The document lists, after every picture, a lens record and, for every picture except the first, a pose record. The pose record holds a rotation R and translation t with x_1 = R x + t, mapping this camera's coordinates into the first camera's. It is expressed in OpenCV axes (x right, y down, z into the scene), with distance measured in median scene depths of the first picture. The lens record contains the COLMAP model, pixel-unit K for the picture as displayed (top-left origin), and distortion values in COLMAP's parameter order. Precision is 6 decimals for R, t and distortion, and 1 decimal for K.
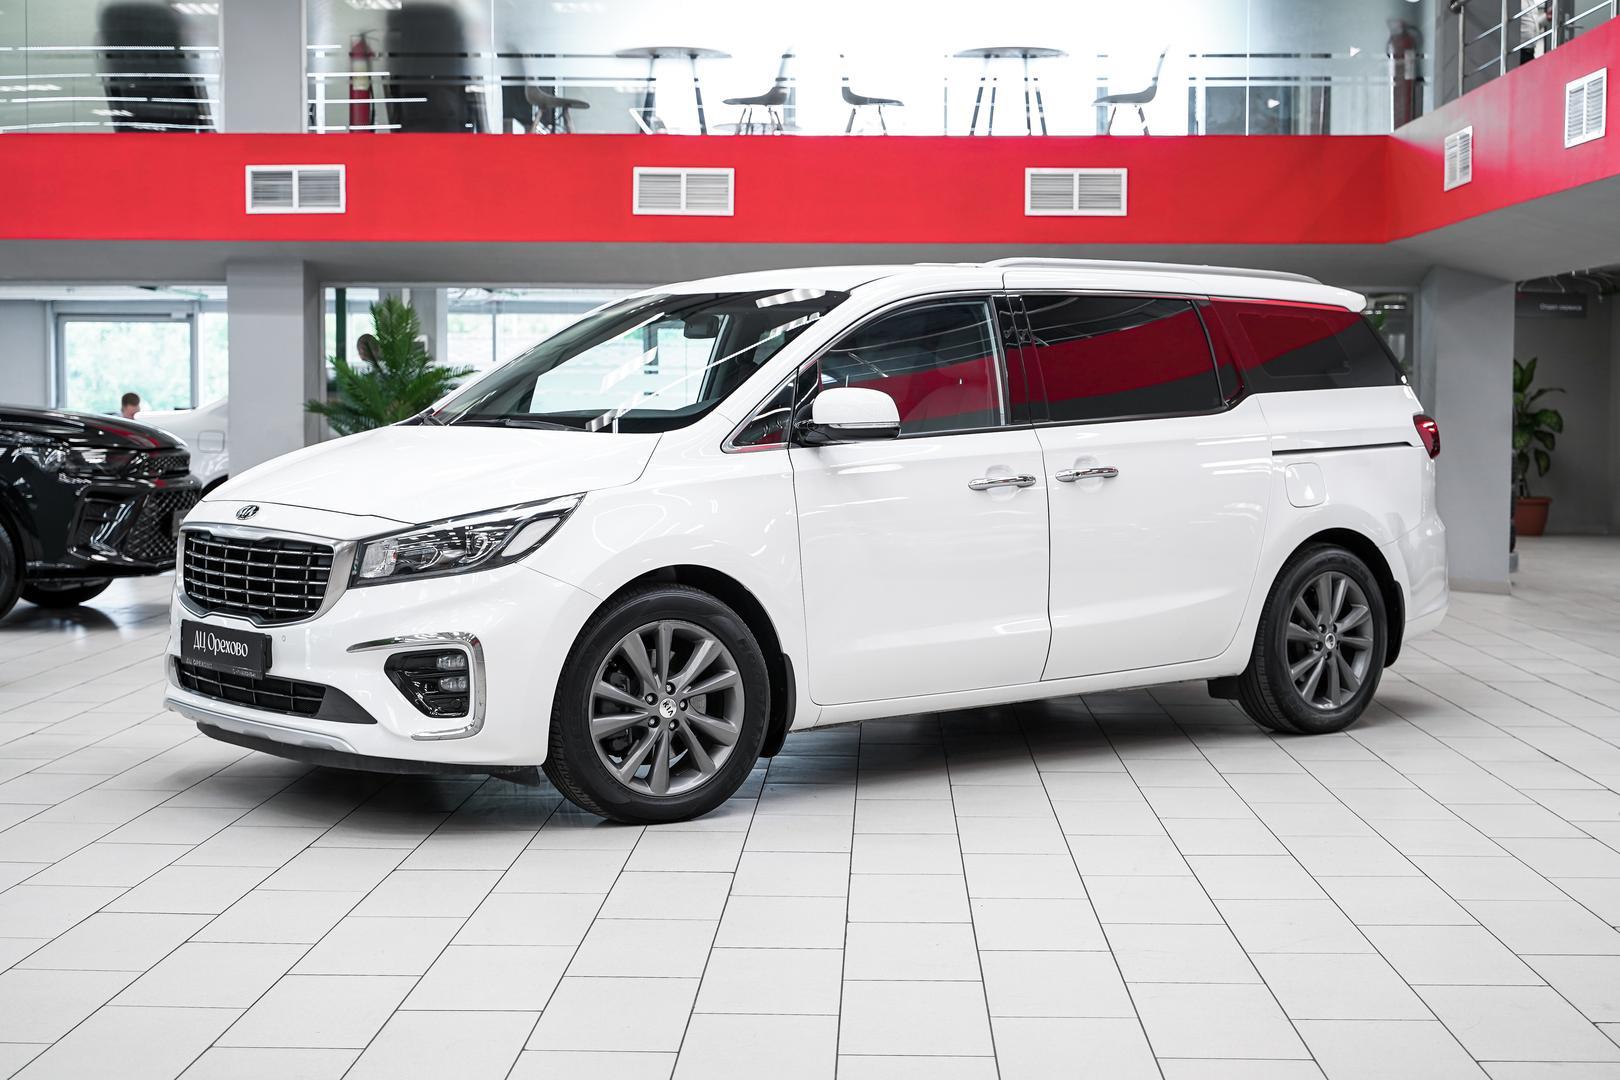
lens RADIAL K [[2403.0, 0, 809.7], [0, 2403.0, 547.3], [0, 0, 1]] dist [0.008885, 0.000000]
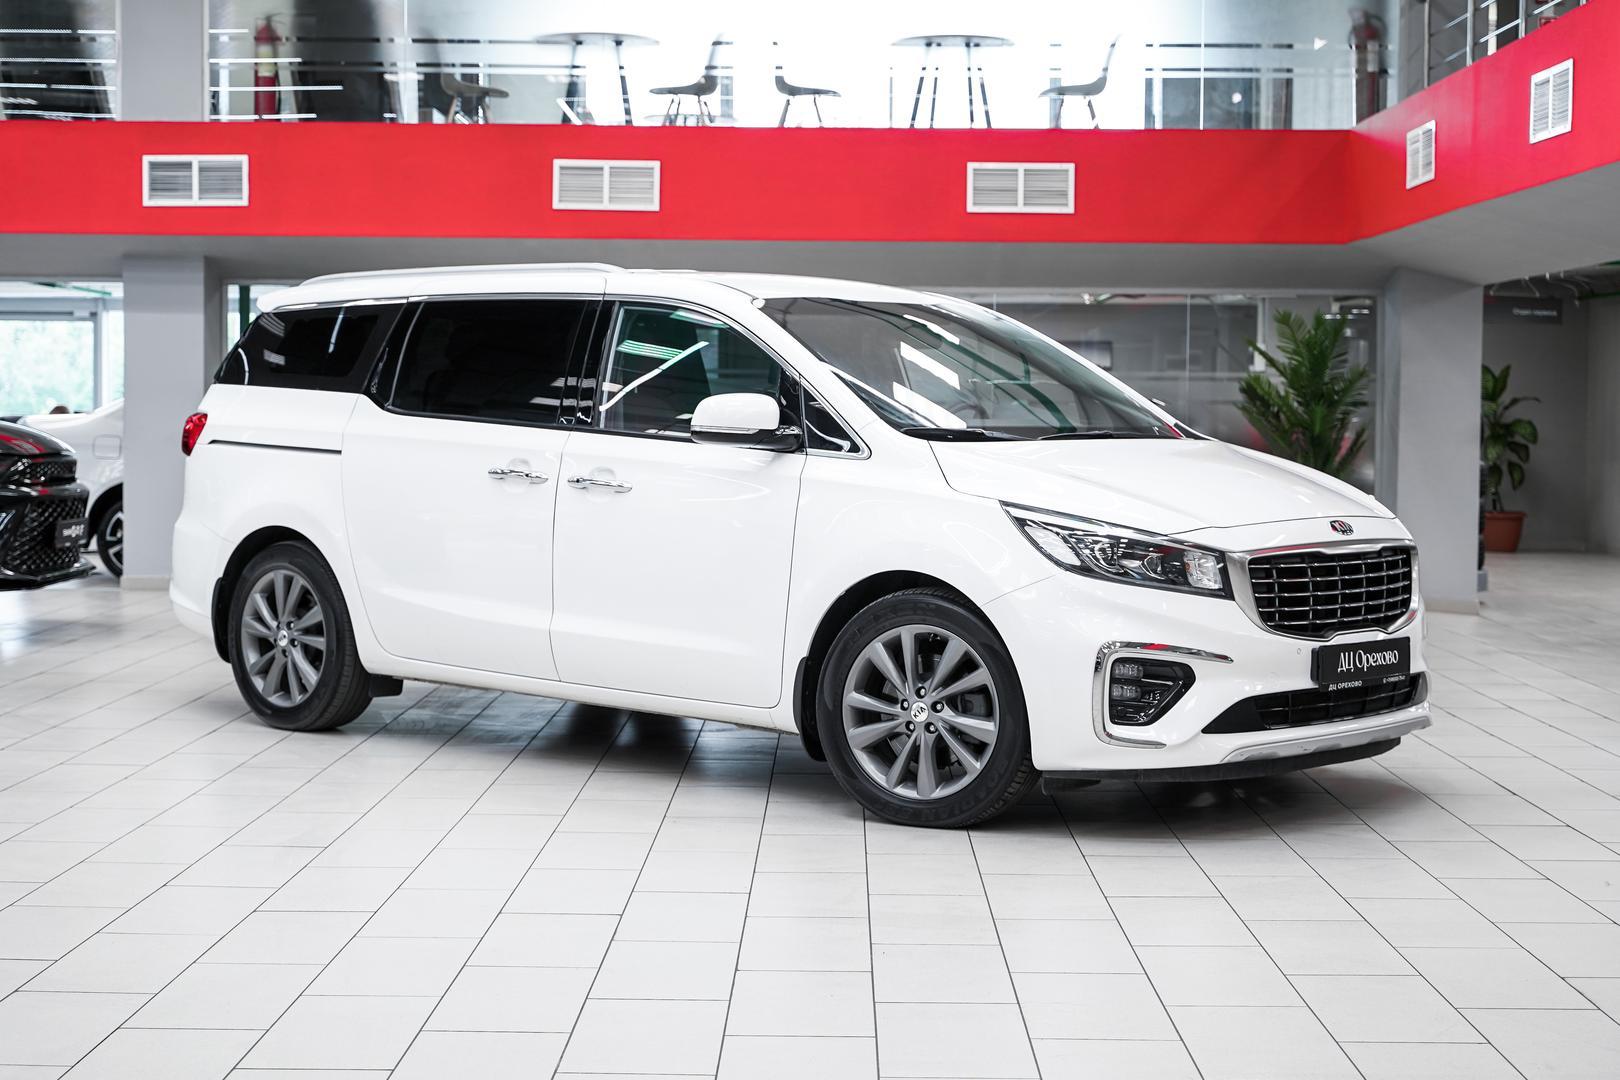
lens RADIAL K [[2515.8, 0, 781.7], [0, 2515.8, 530.3], [0, 0, 1]] dist [0.011180, 0.000000]
pose [[0.999951, 0.004056, 0.009005, 0.008083], [-0.003948, 0.999921, -0.011945, -0.000605], [-0.009053, 0.011909, 0.999888, 0.010249]]
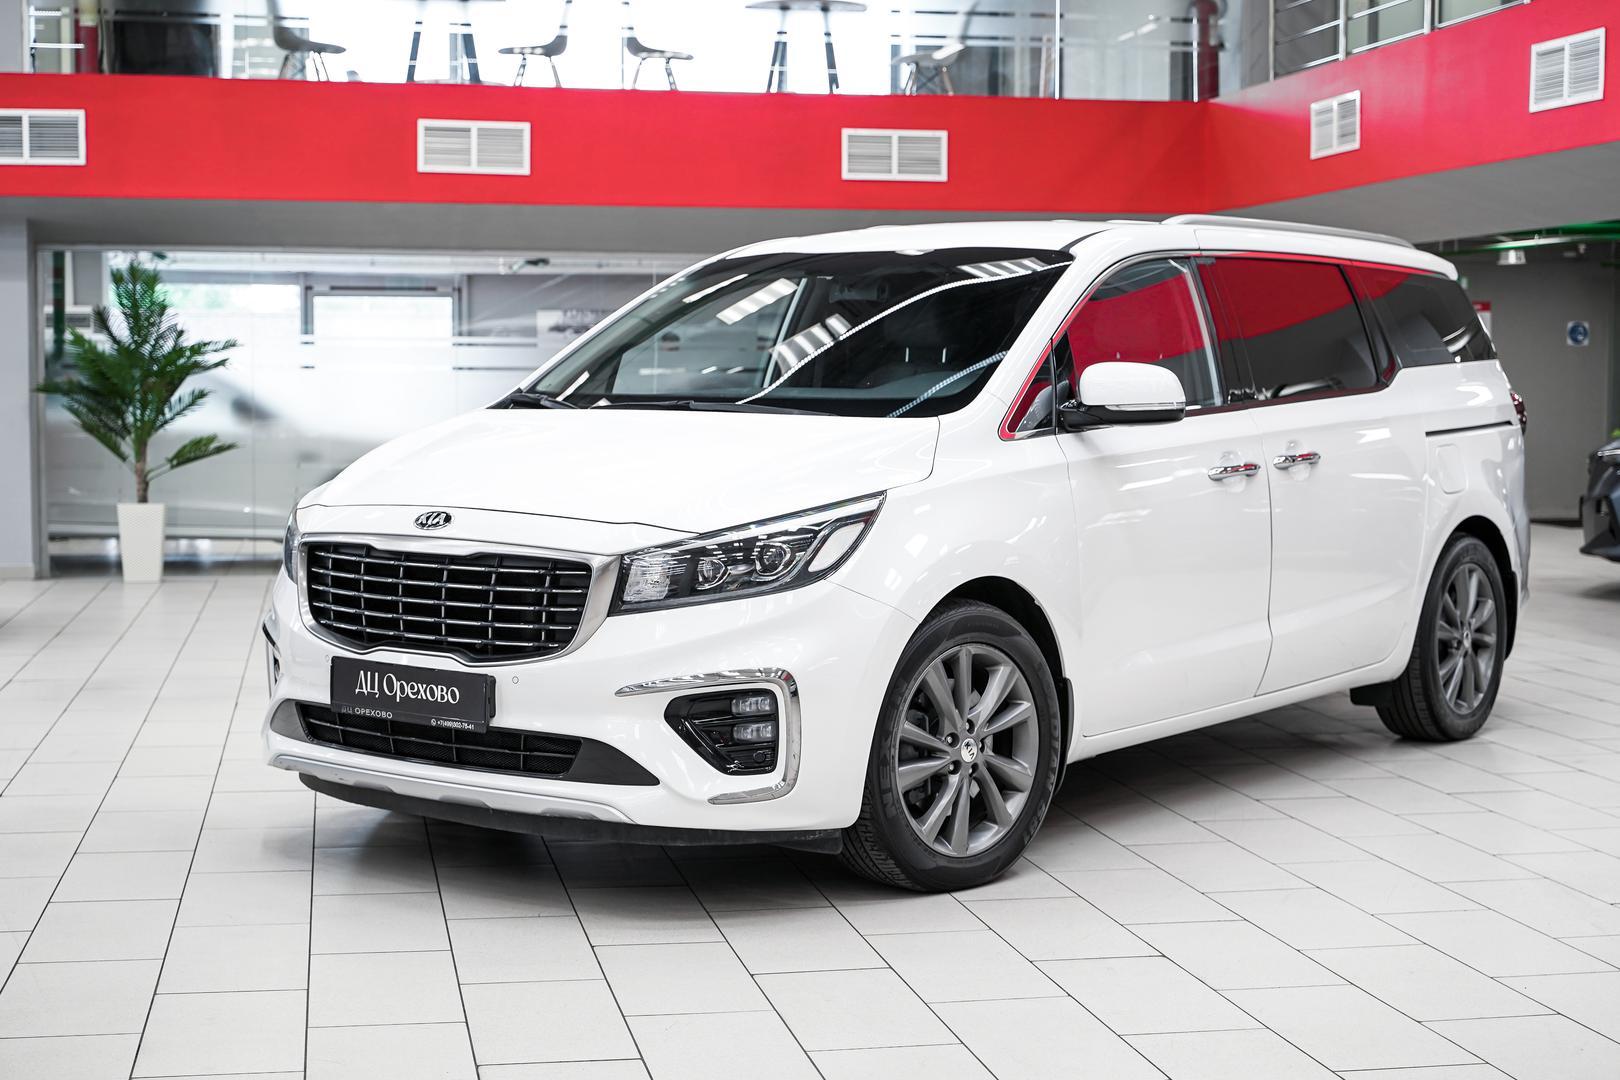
lens RADIAL K [[2403.0, 0, 801.0], [0, 2403.0, 551.1], [0, 0, 1]] dist [0.008885, 0.000000]
pose [[0.978080, -0.017626, 0.207483, -0.121436], [0.015290, 0.999800, 0.012855, -0.005553], [-0.207668, -0.009400, 0.978154, 0.086035]]
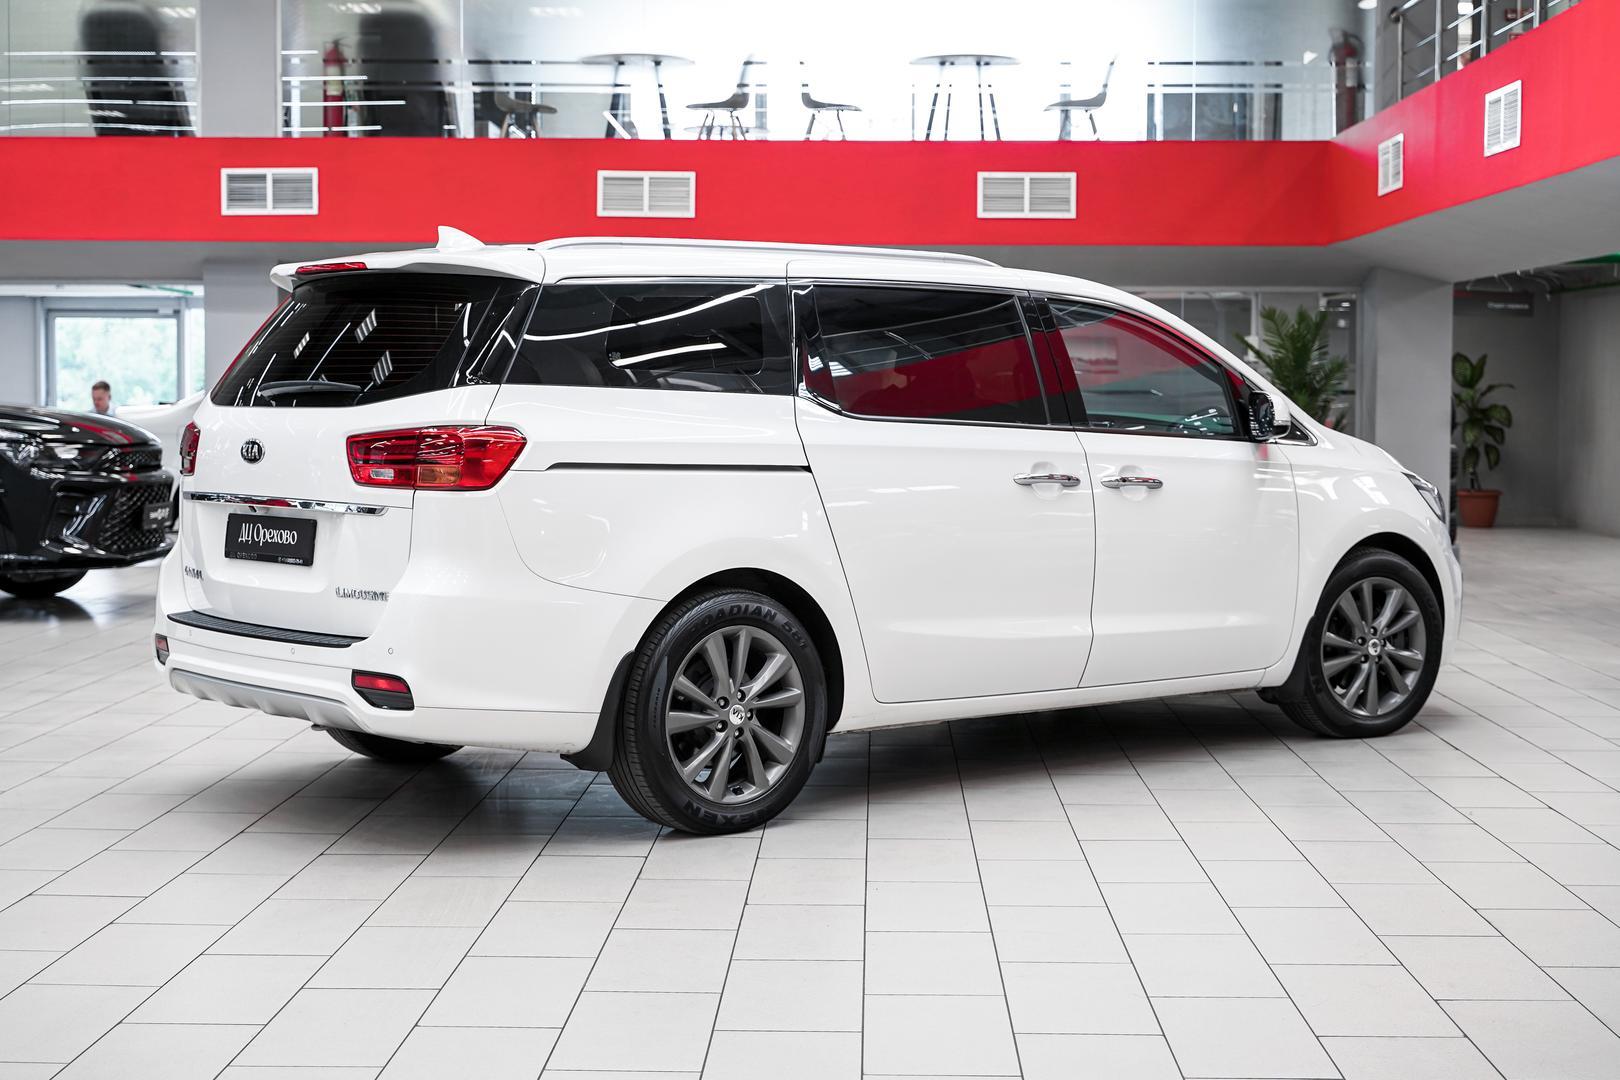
lens RADIAL K [[2353.4, 0, 810.2], [0, 2353.4, 523.7], [0, 0, 1]] dist [0.015131, 0.000000]
pose [[0.999990, 0.000887, 0.004371, 0.013413], [-0.000865, 0.999987, -0.005027, -0.001699], [-0.004375, 0.005023, 0.999978, -0.009557]]
